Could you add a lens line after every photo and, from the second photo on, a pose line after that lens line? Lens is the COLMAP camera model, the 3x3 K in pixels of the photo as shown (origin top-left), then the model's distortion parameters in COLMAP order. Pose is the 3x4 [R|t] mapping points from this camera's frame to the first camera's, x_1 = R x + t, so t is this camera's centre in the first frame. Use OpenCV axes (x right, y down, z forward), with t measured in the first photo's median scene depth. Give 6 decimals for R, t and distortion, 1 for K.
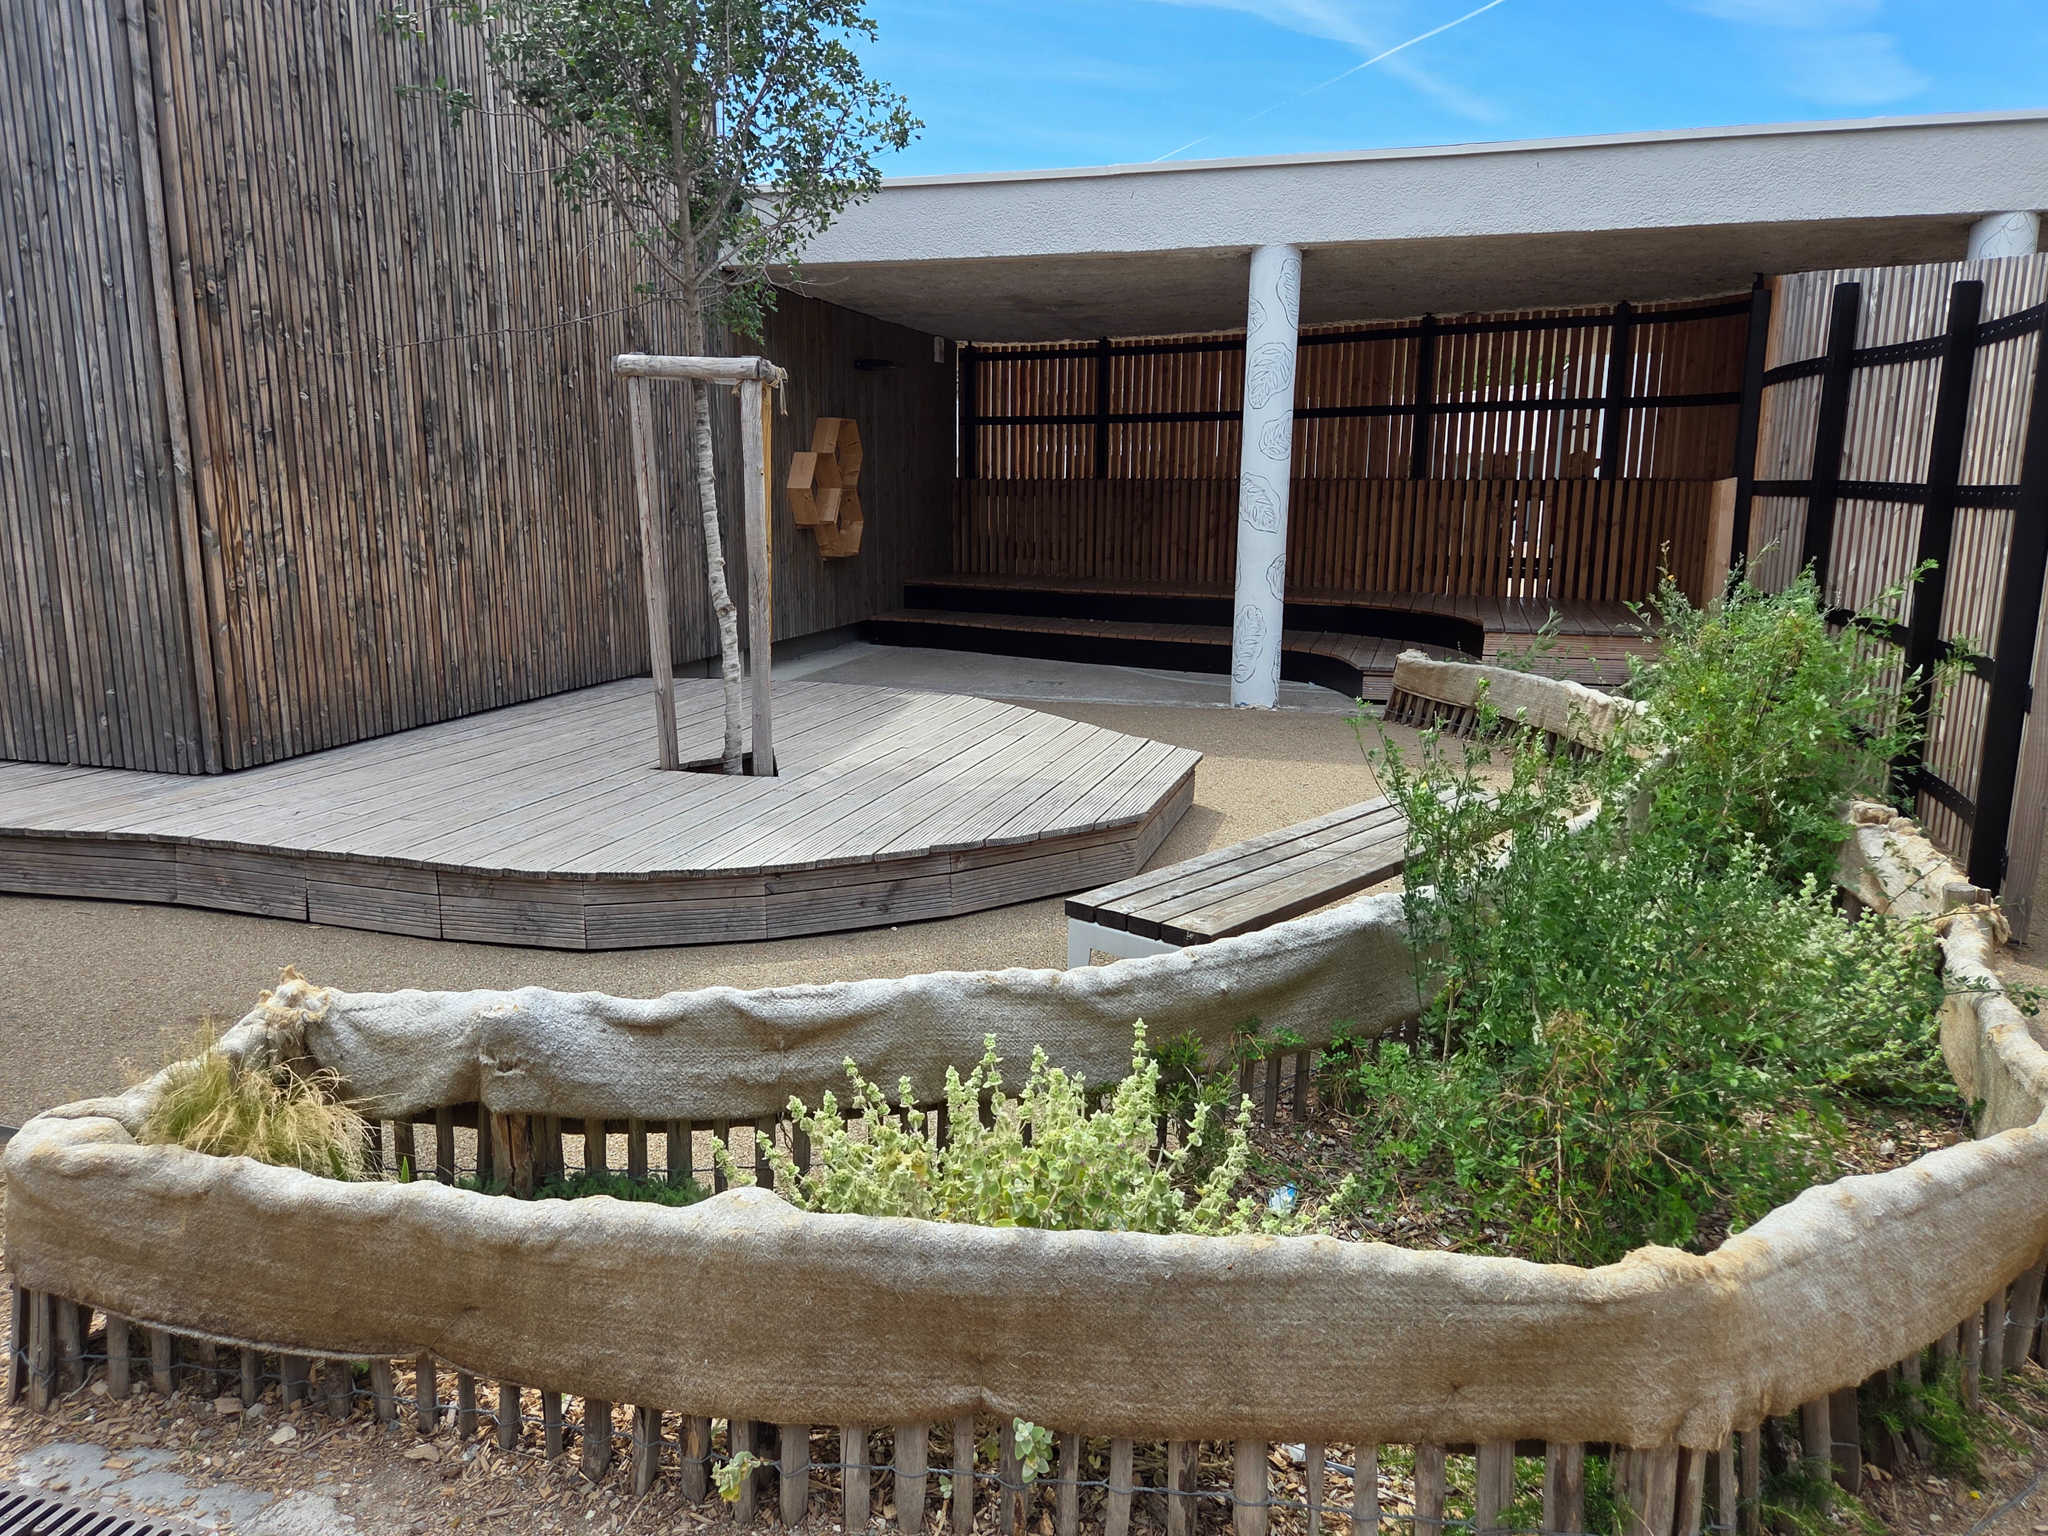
lens RADIAL K [[1382.3, 0, 1018.2], [0, 1382.3, 785.1], [0, 0, 1]] dist [0.065265, -0.056165]
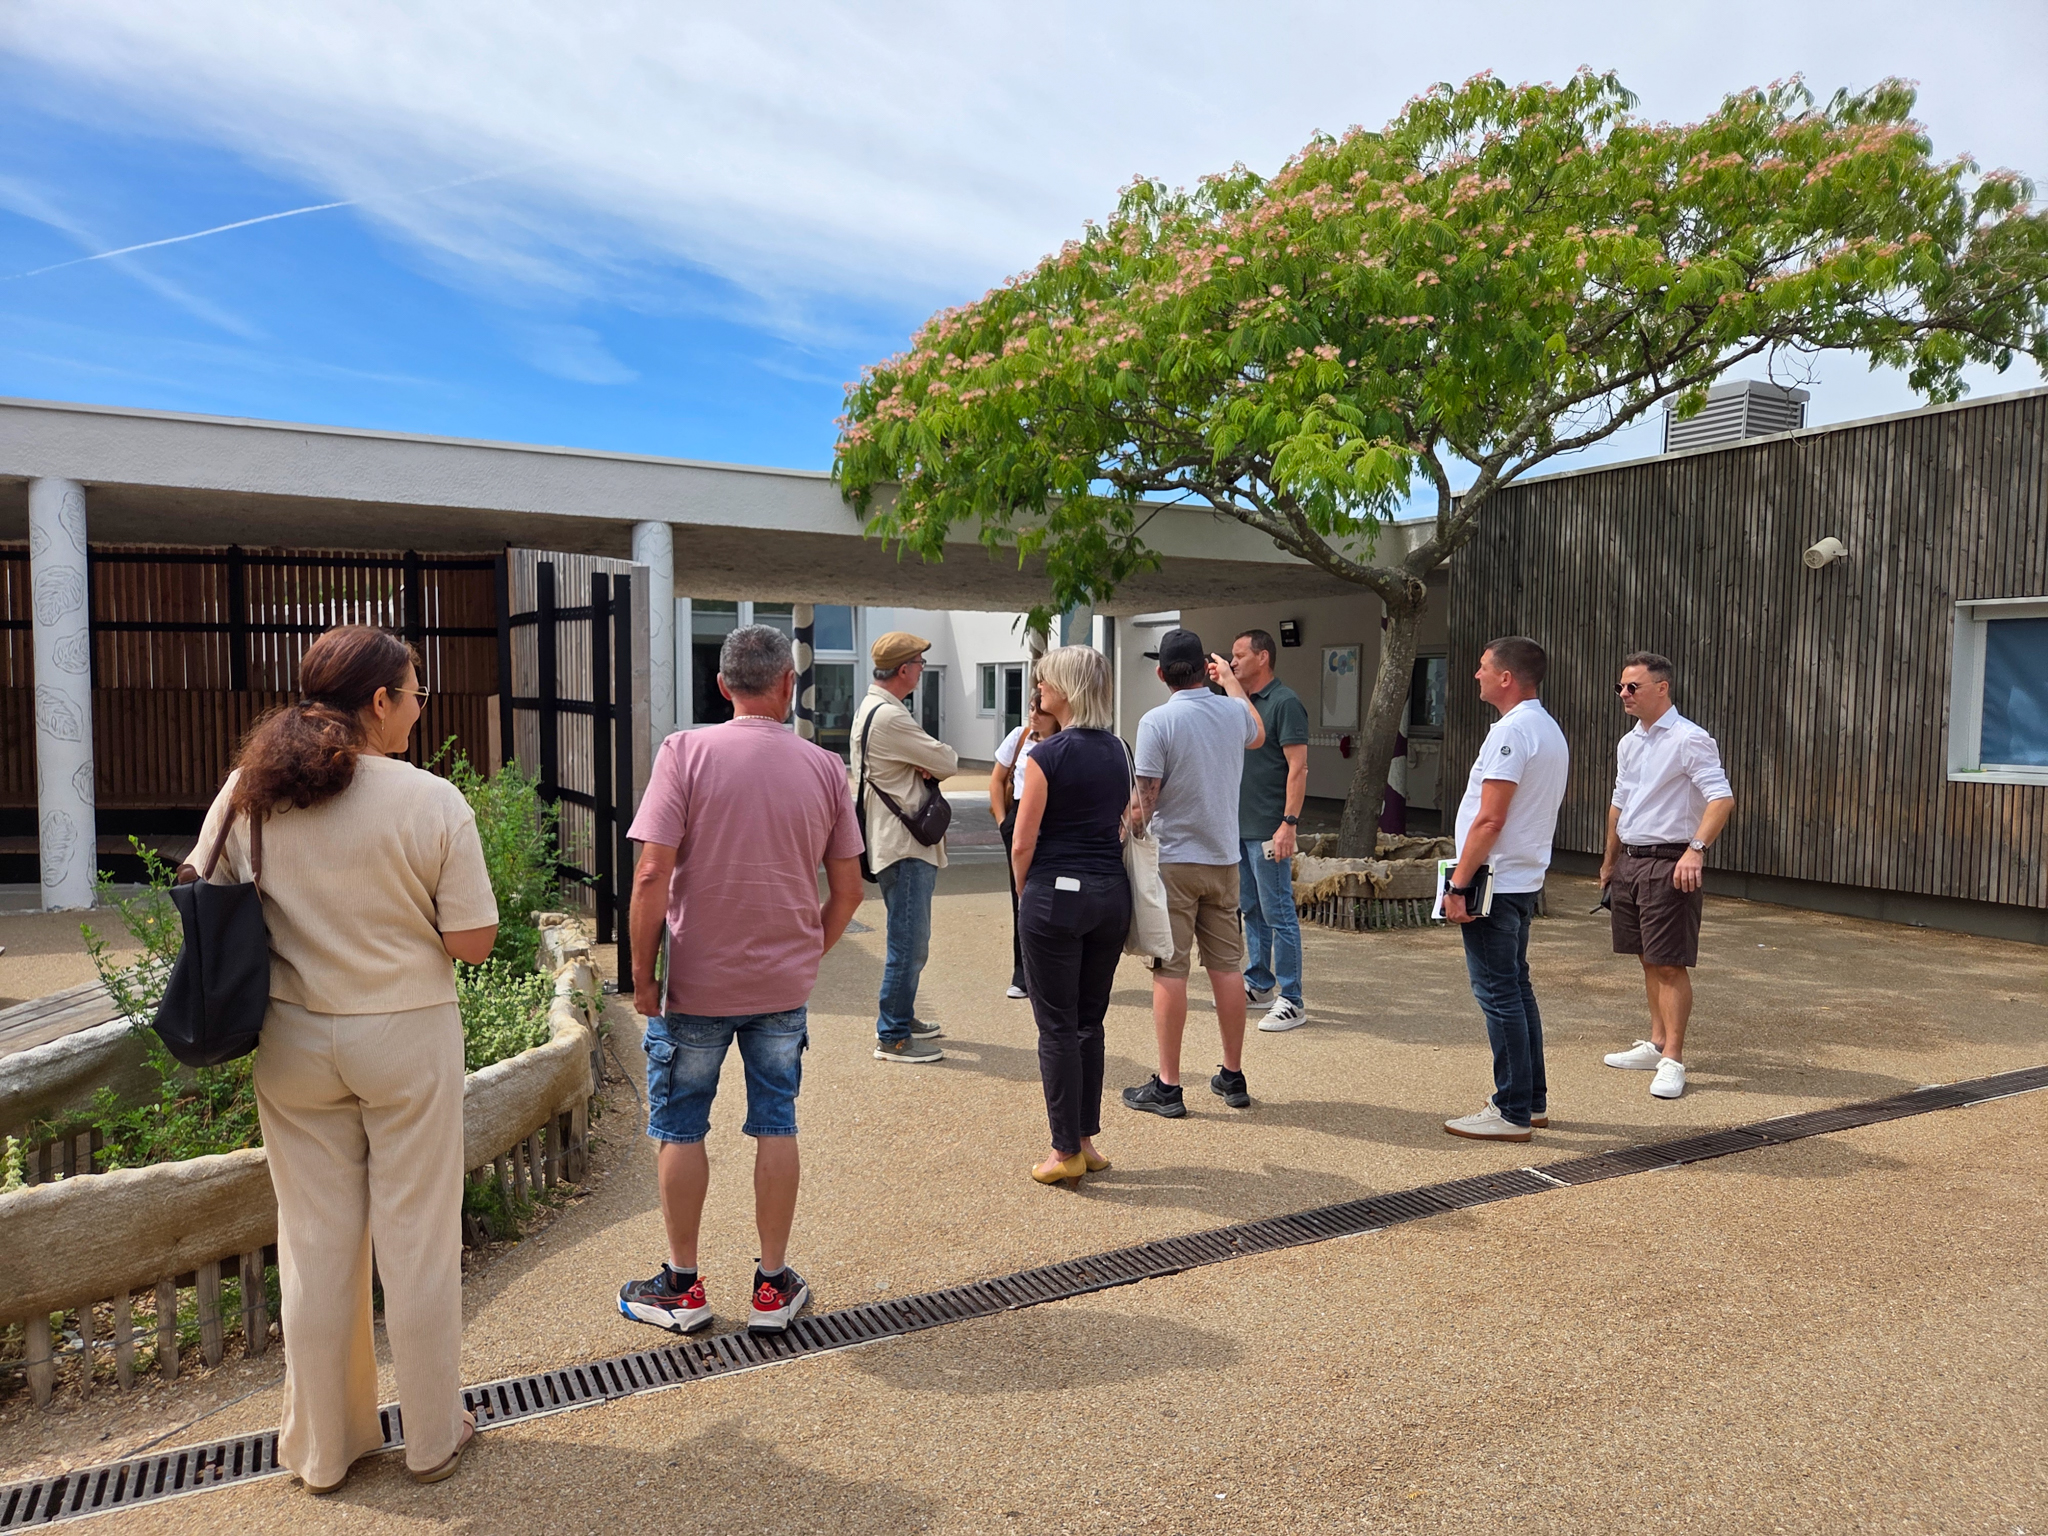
lens RADIAL K [[1382.3, 0, 1018.2], [0, 1382.3, 785.1], [0, 0, 1]] dist [0.065265, -0.056165]
pose [[0.732878, -0.043852, 0.678945, -0.017780], [0.139876, 0.986314, -0.087283, 0.042799], [-0.665826, 0.158936, 0.728982, -0.241502]]
